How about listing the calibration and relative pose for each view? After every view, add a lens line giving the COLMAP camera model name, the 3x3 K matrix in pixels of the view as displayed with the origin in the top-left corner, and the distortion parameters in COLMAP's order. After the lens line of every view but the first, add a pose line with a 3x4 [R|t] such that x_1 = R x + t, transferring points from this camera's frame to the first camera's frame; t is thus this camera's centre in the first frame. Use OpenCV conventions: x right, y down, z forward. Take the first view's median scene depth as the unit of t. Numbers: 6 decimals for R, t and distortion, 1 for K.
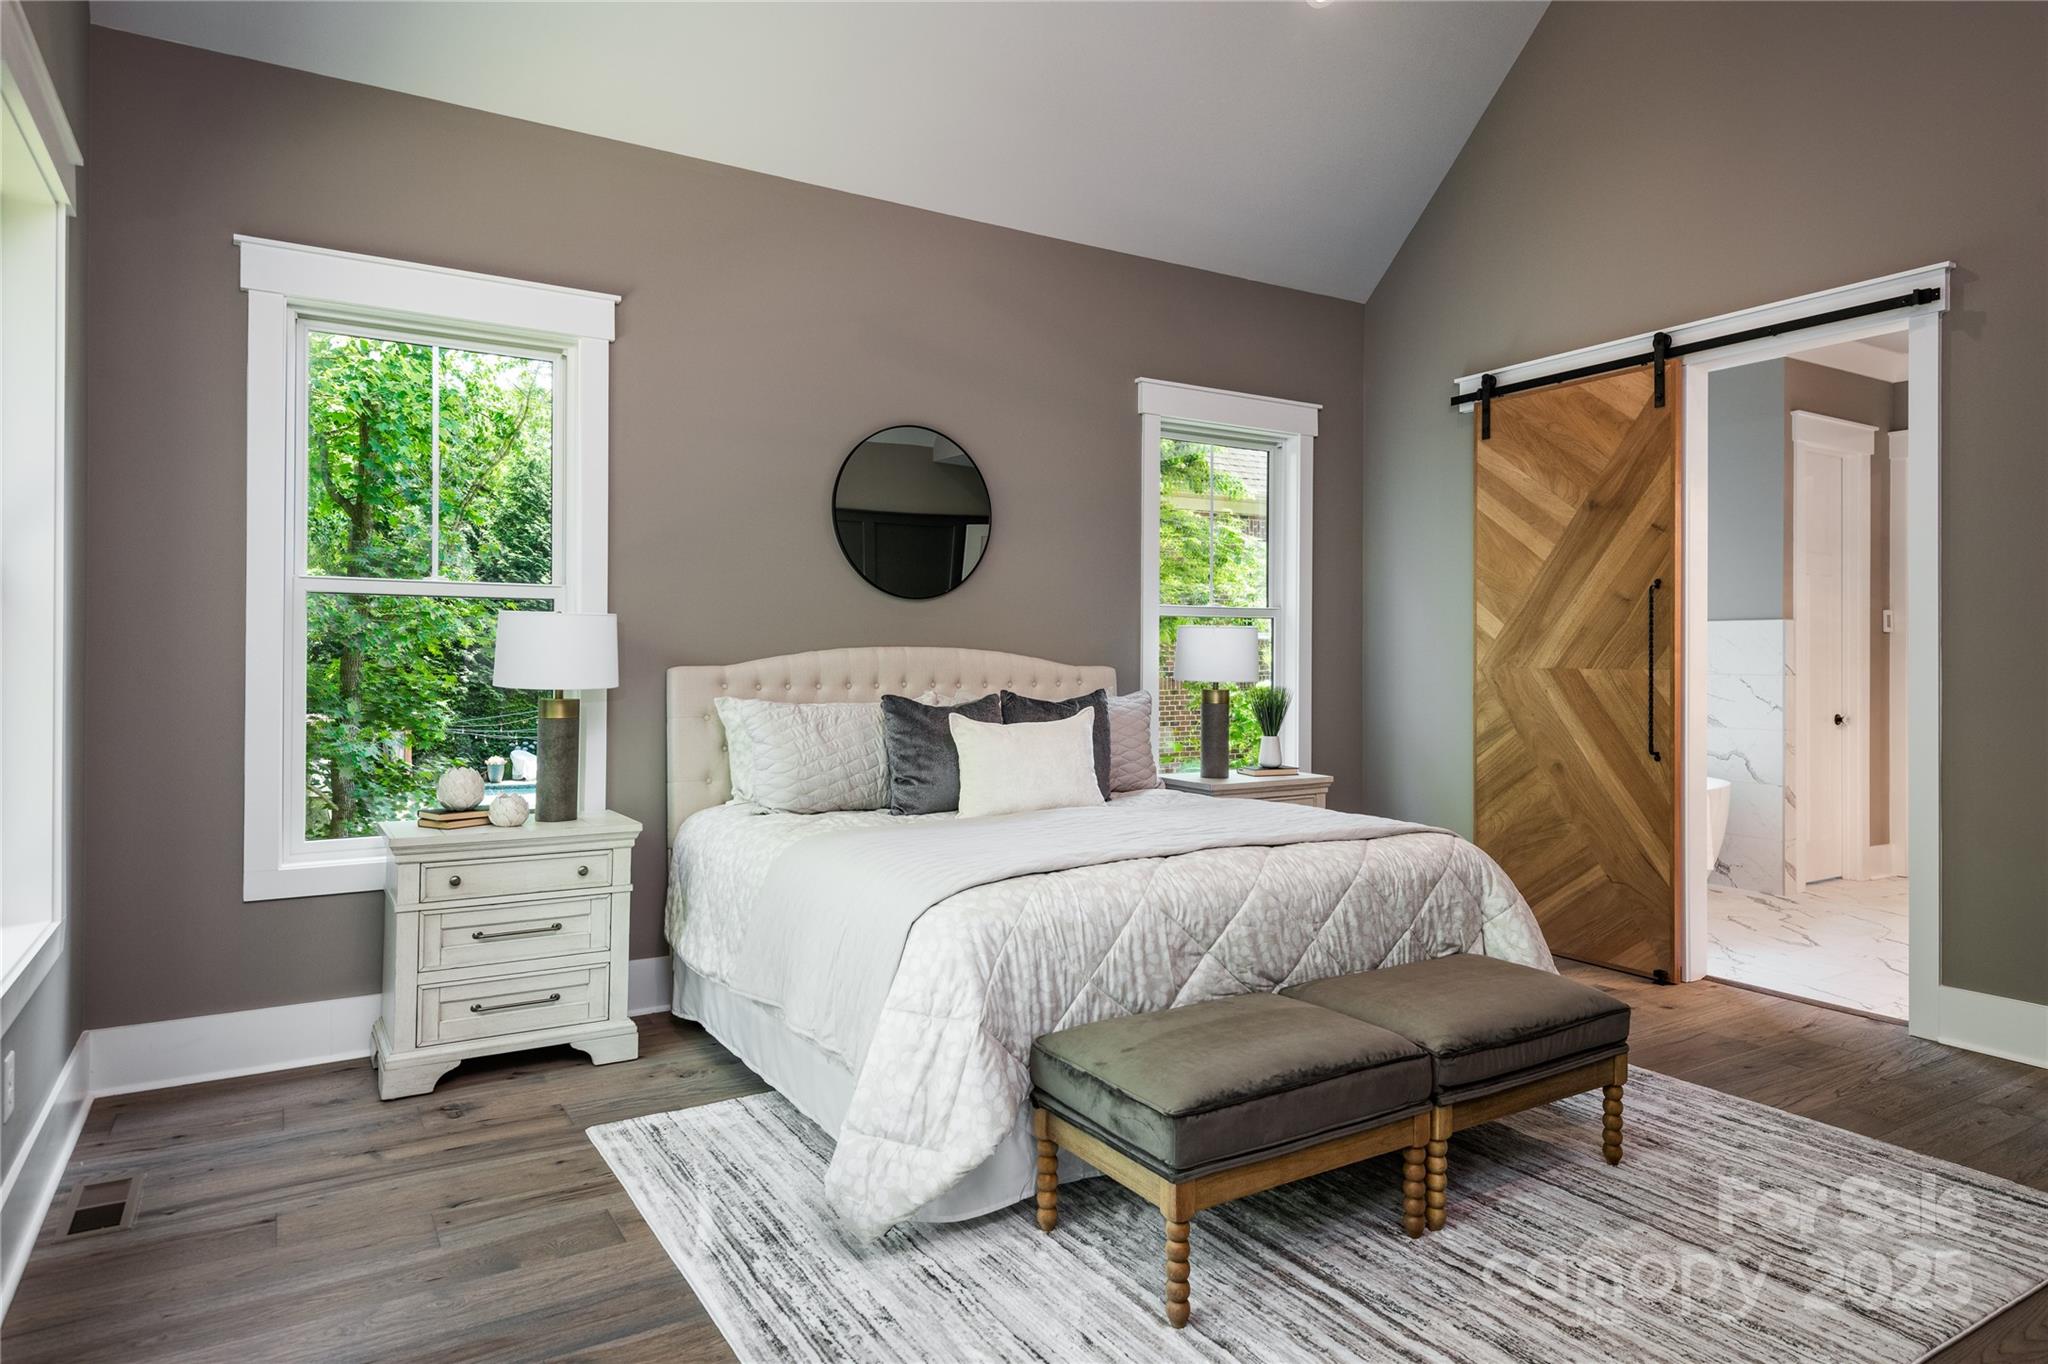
lens RADIAL K [[1203.9, 0, 1021.5], [0, 1203.9, 652.3], [0, 0, 1]] dist [-0.001887, -0.000548]
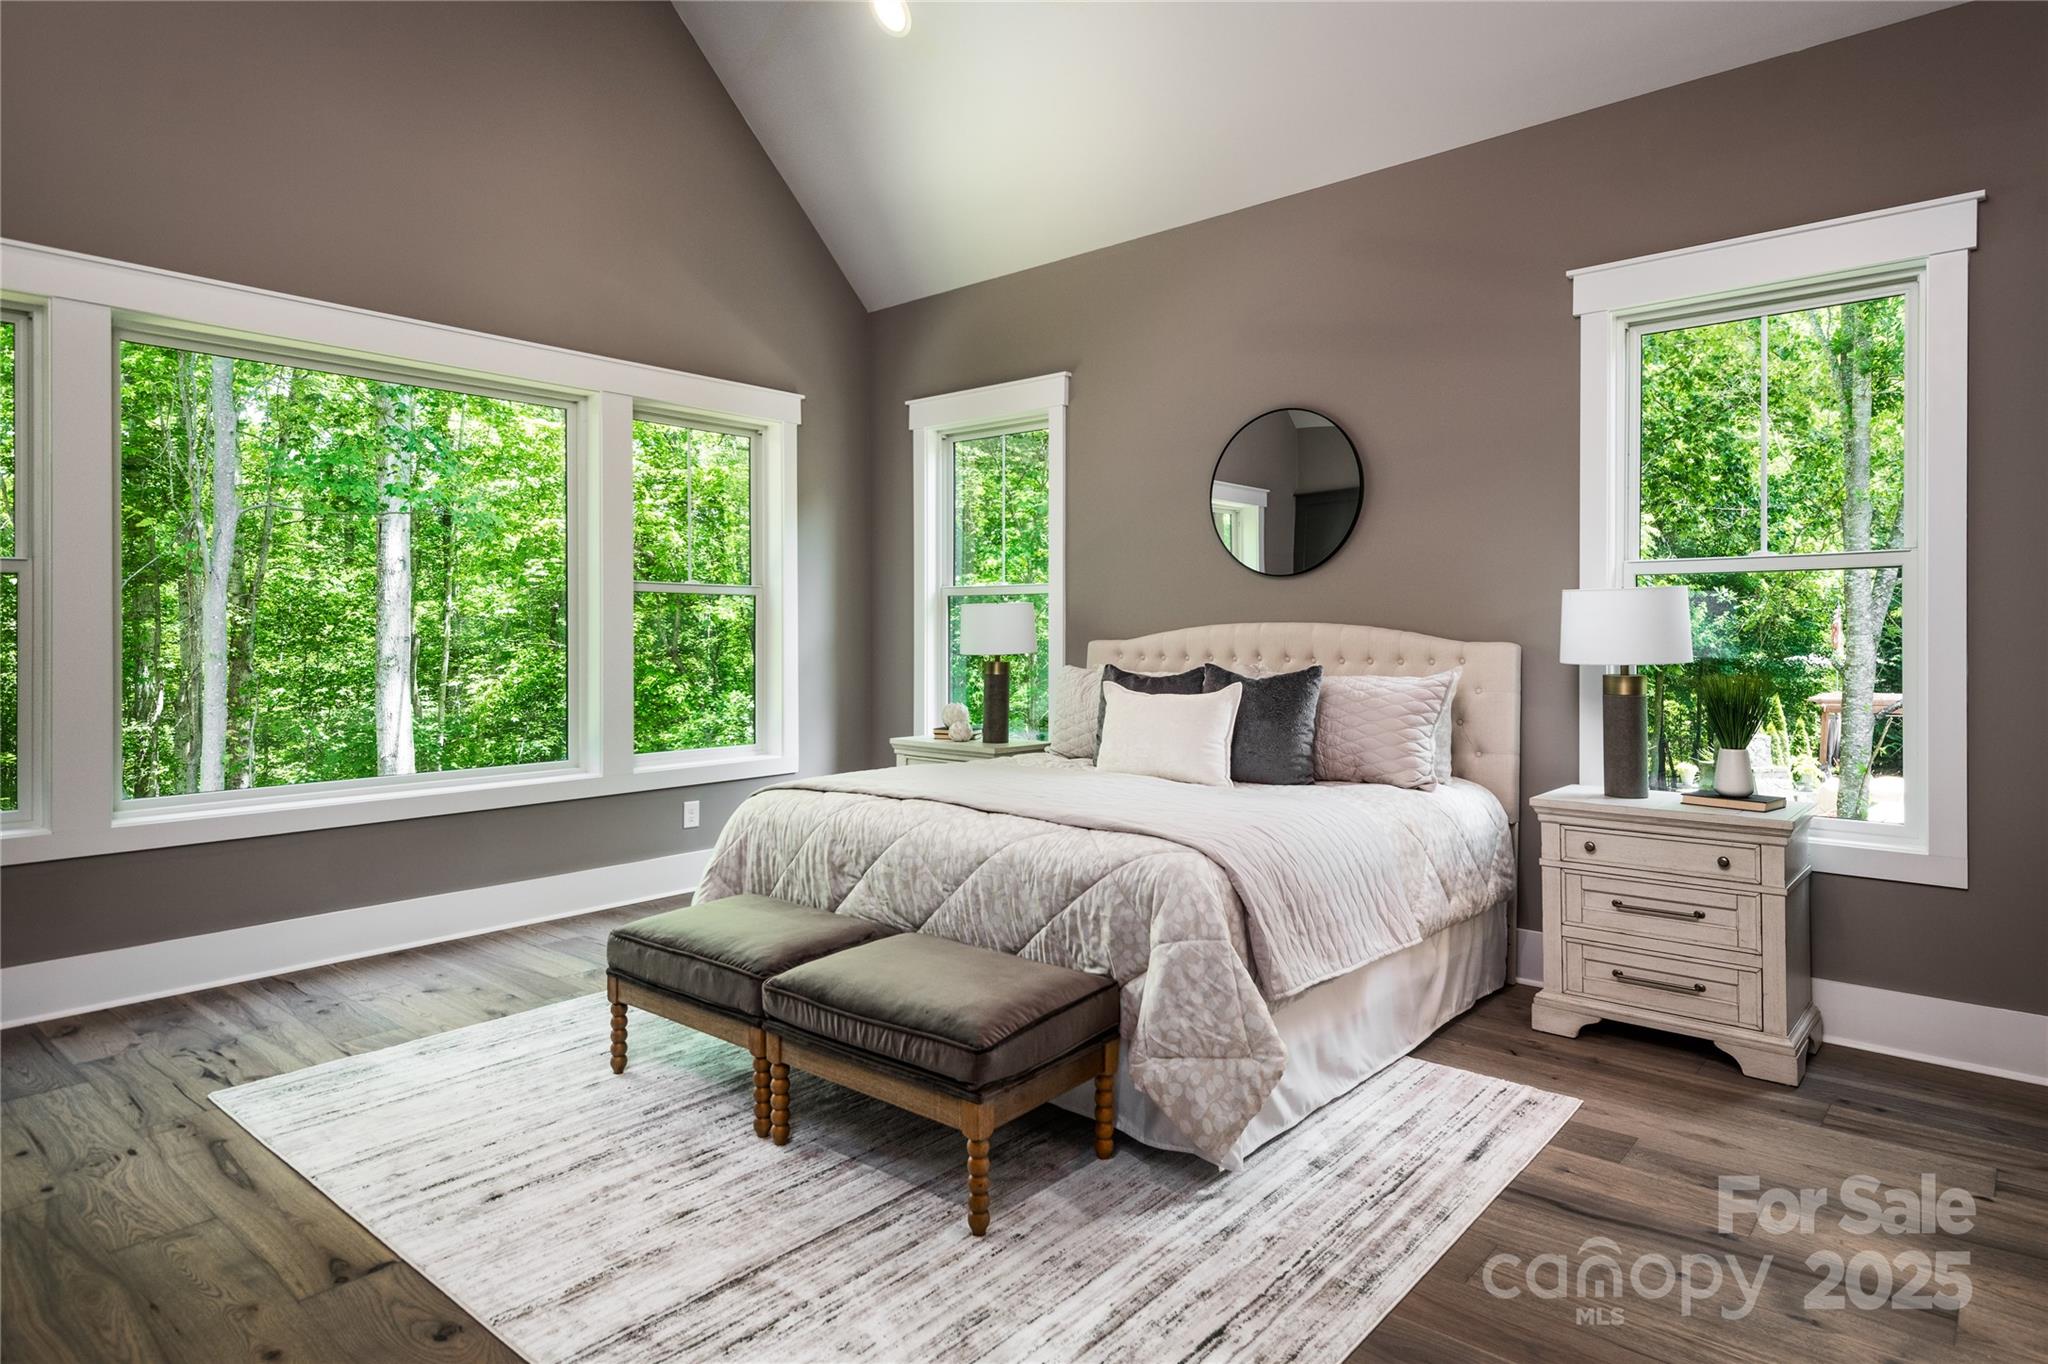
lens RADIAL K [[1156.7, 0, 1044.6], [0, 1156.7, 647.9], [0, 0, 1]] dist [0.054808, -0.038979]
pose [[0.314551, 0.007533, -0.949211, 1.131578], [0.005250, 0.999939, 0.009675, 0.008361], [0.949226, -0.008027, 0.314492, 0.700970]]
